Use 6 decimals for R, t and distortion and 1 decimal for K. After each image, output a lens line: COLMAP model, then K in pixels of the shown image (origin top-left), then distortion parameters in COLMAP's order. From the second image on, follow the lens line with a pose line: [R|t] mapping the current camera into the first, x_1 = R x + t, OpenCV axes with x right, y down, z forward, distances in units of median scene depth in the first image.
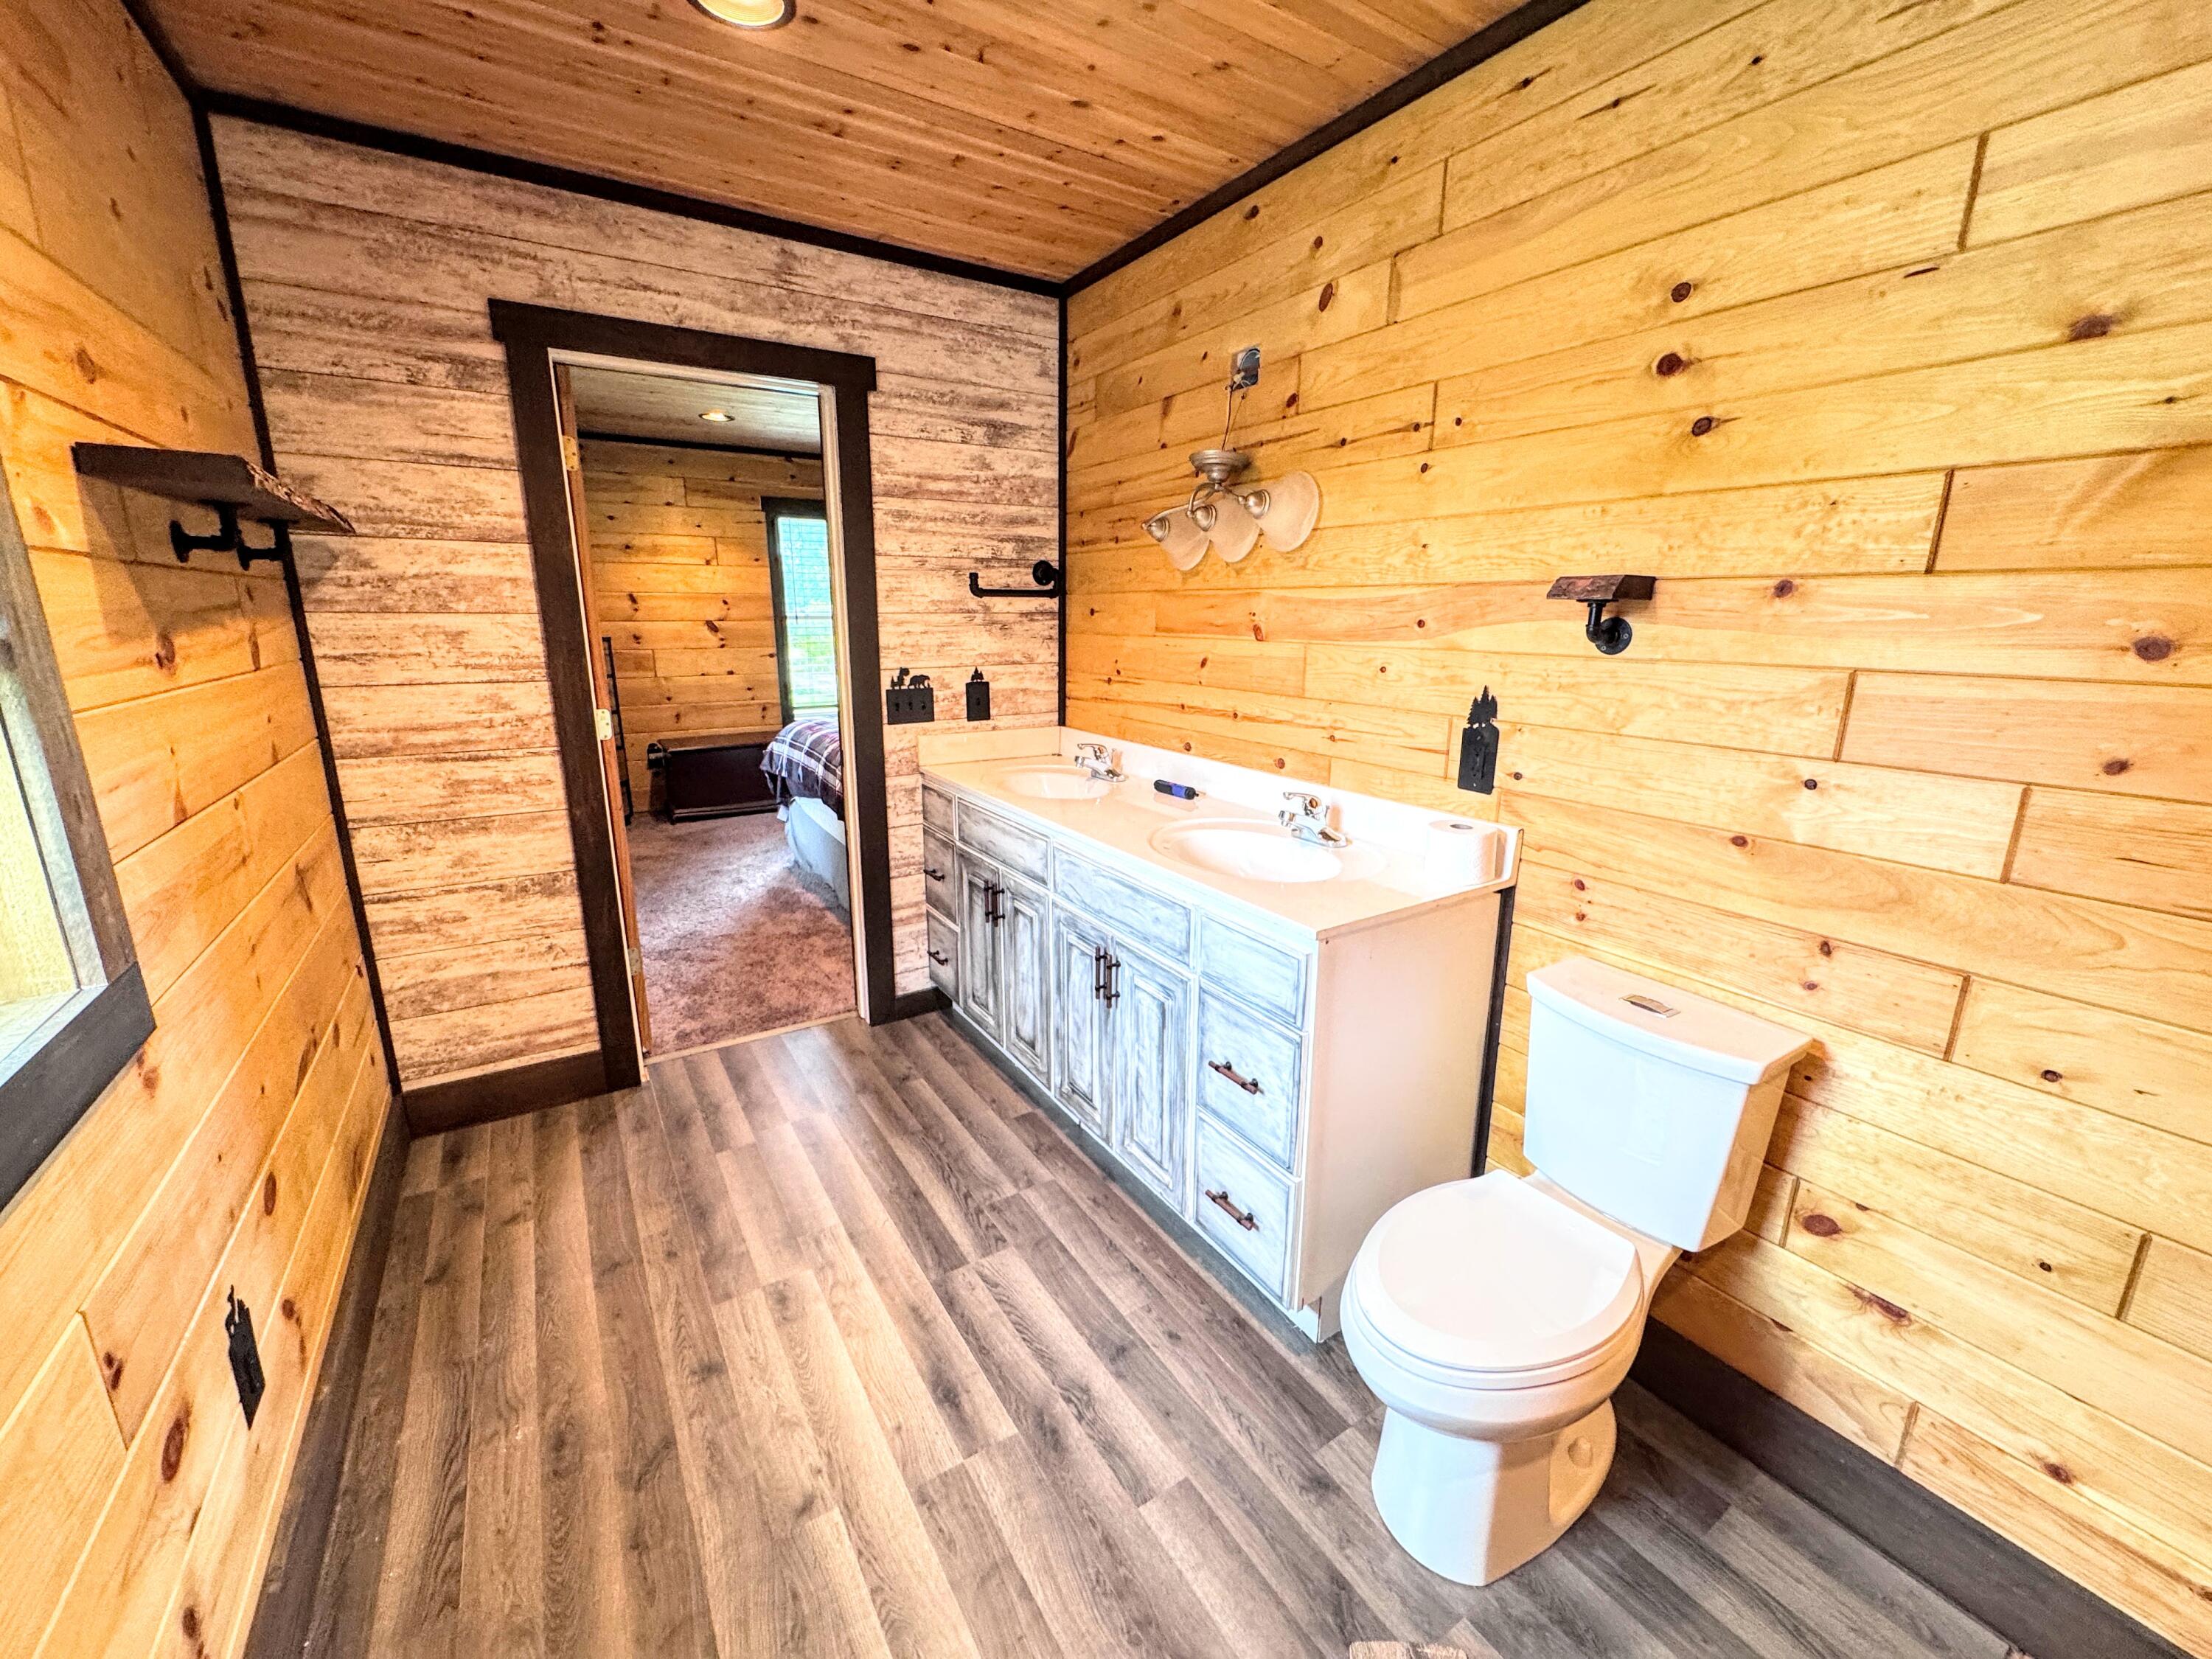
lens RADIAL K [[882.7, 0, 1103.8], [0, 882.7, 825.6], [0, 0, 1]] dist [-0.003447, 0.000145]
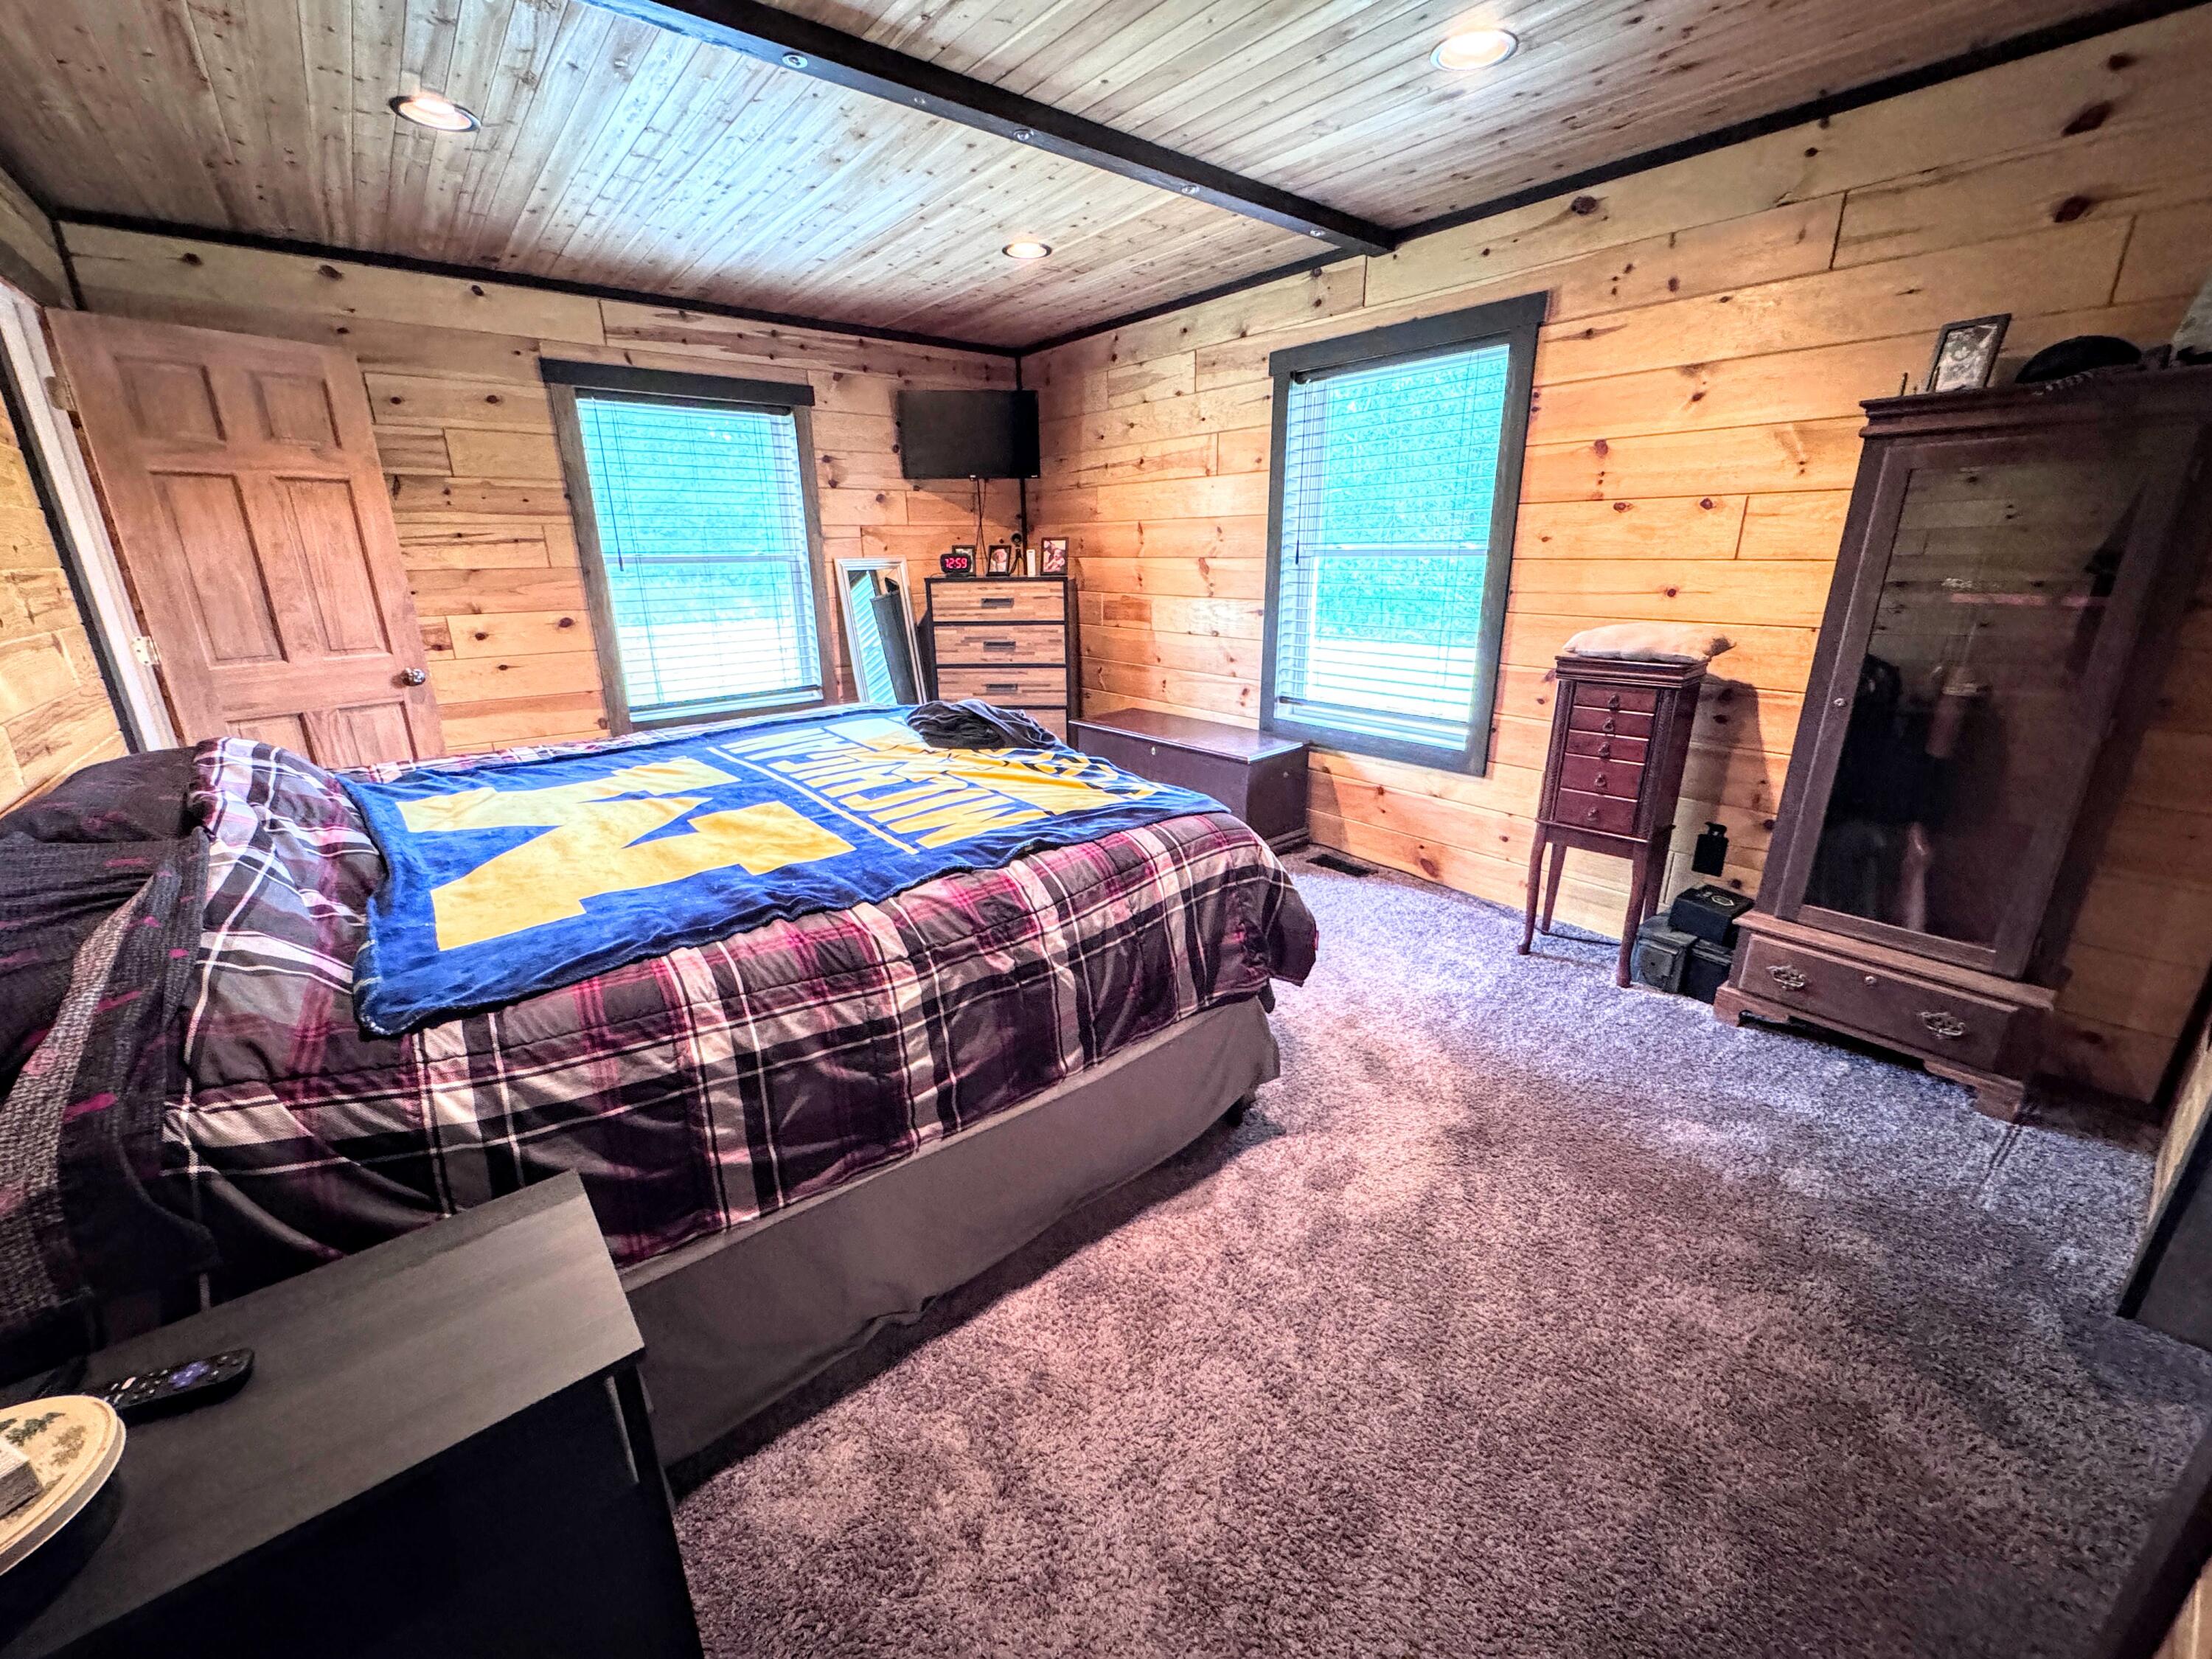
lens RADIAL K [[882.7, 0, 1106.7], [0, 882.7, 825.5], [0, 0, 1]] dist [-0.003447, 0.000145]
pose [[0.111159, 0.298332, -0.947967, 0.285152], [-0.215551, 0.938409, 0.270048, -0.207489], [0.970145, 0.174317, 0.168618, 0.854196]]
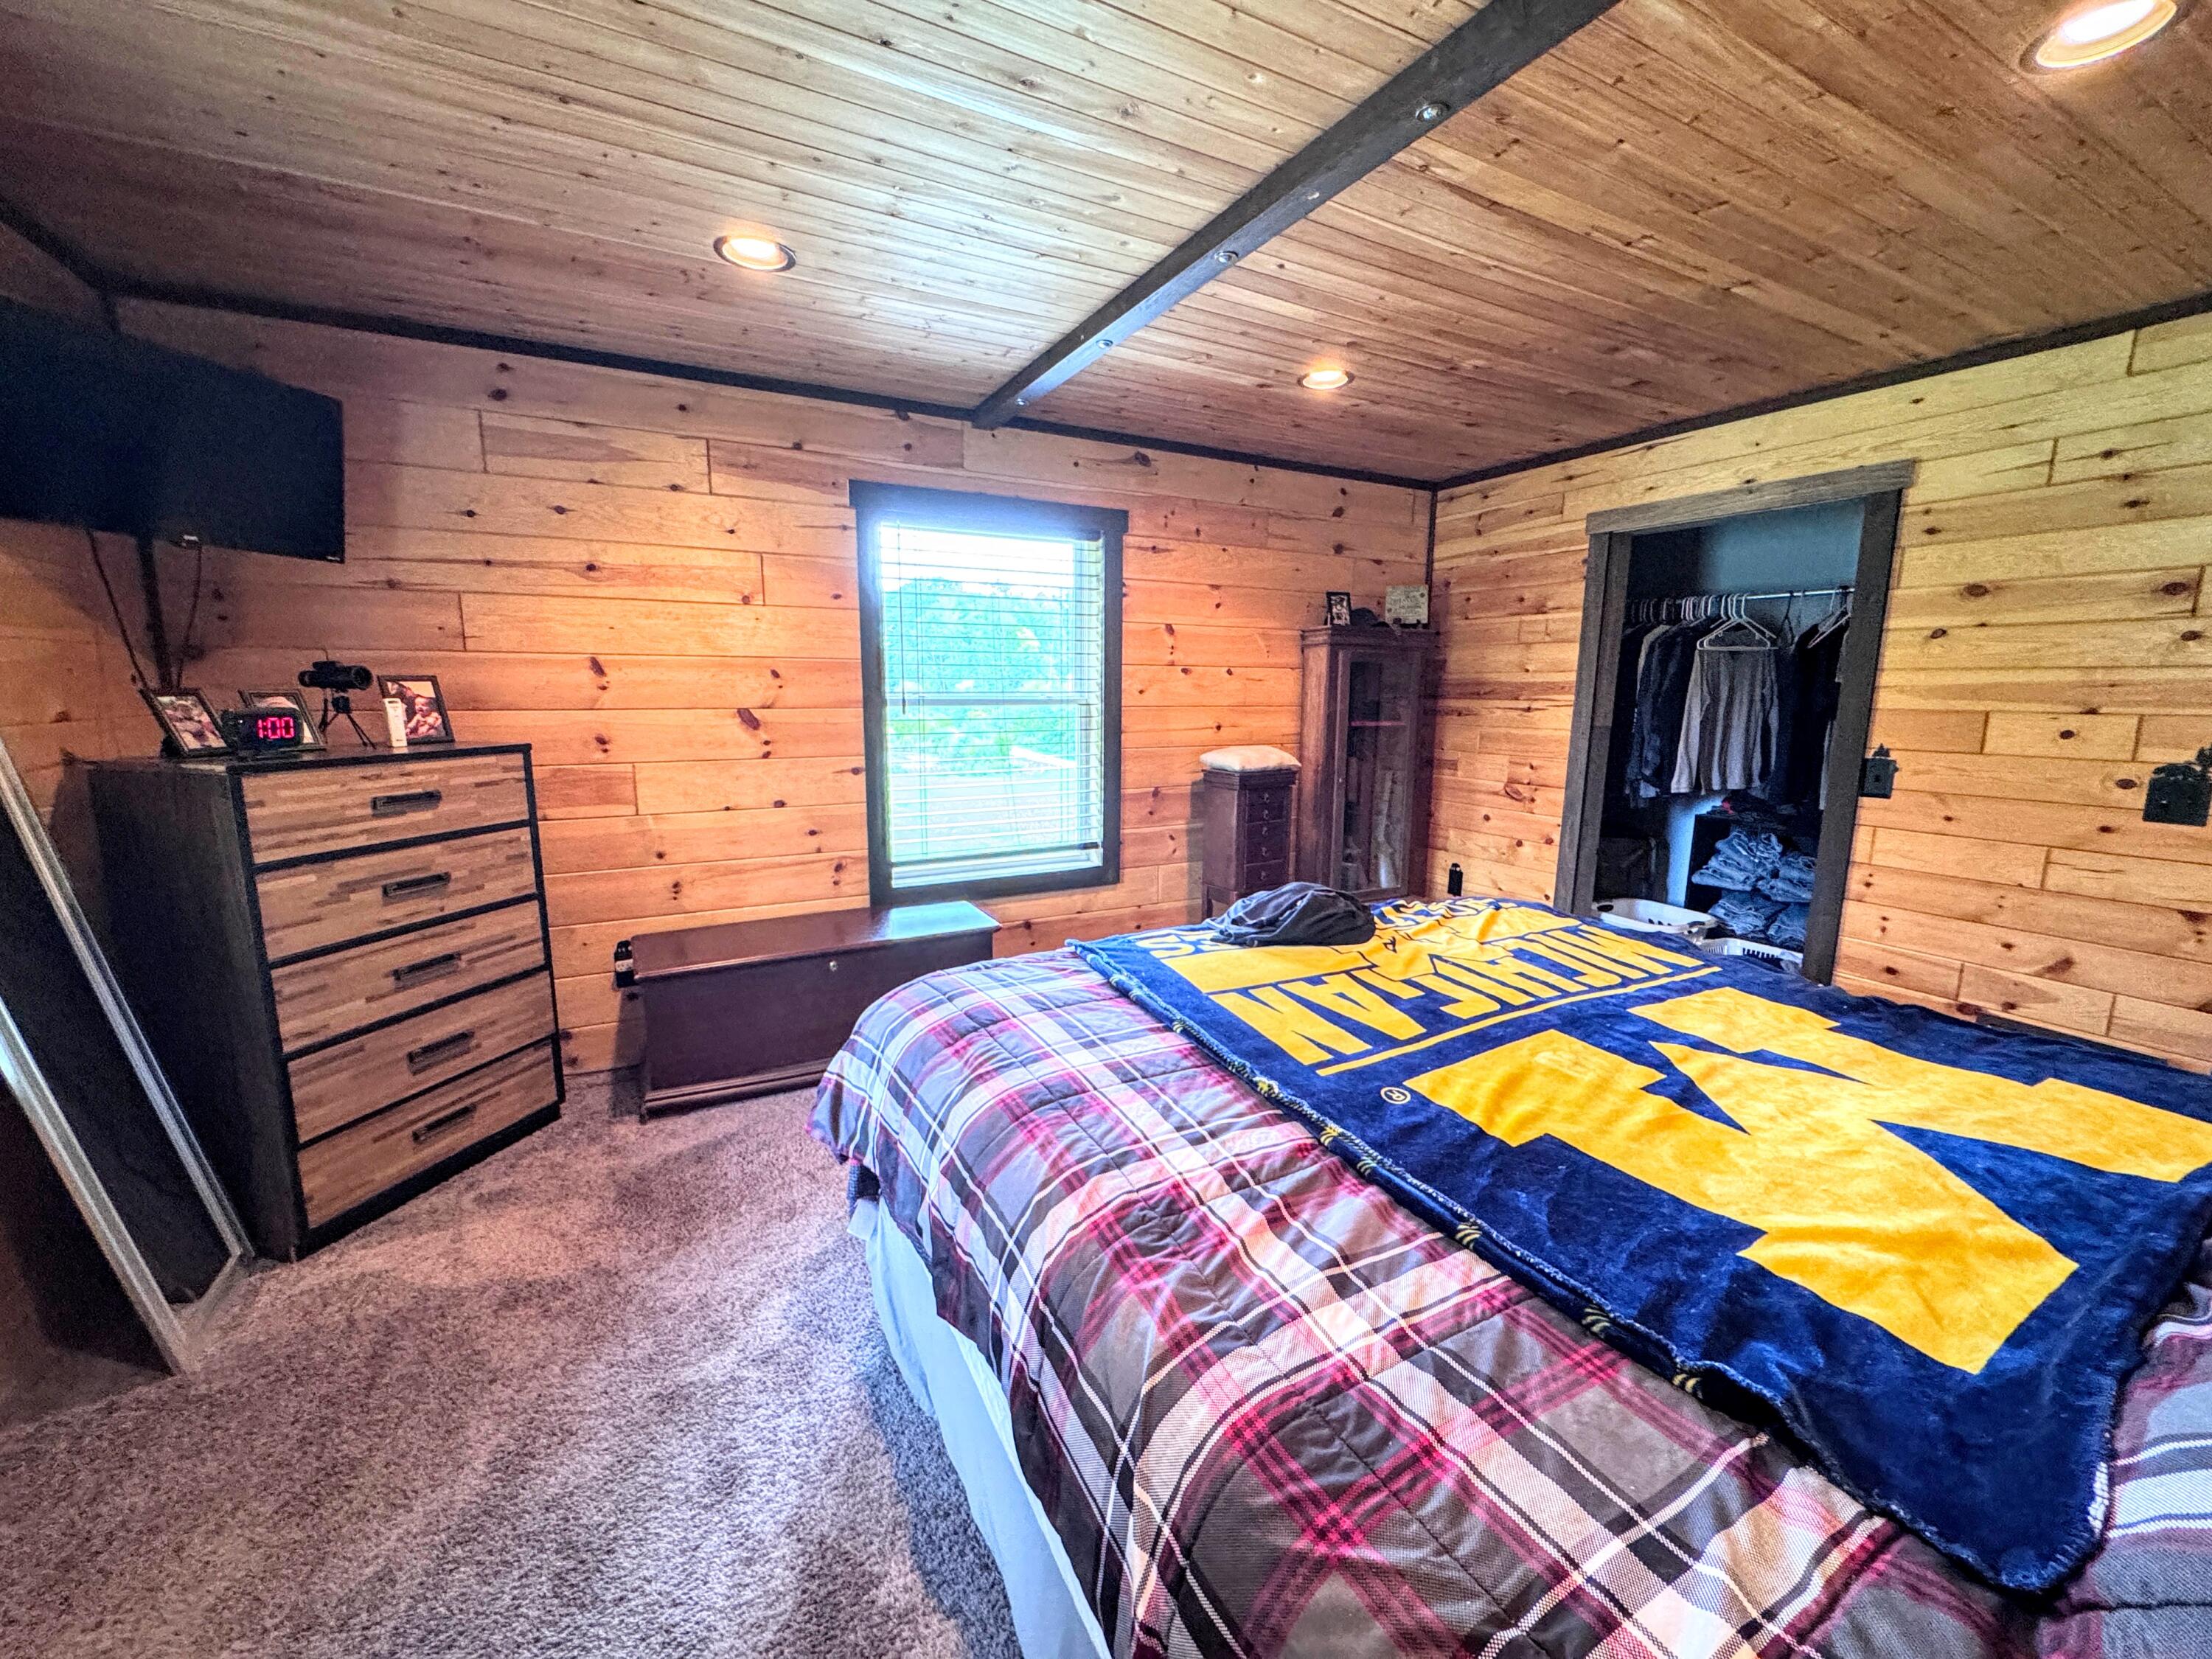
lens RADIAL K [[882.7, 0, 1109.9], [0, 882.7, 824.7], [0, 0, 1]] dist [-0.003447, 0.000145]
pose [[0.996568, 0.020441, -0.080209, -0.186794], [-0.026170, 0.997131, -0.071028, -0.132064], [0.078527, 0.072883, 0.994244, 0.501616]]
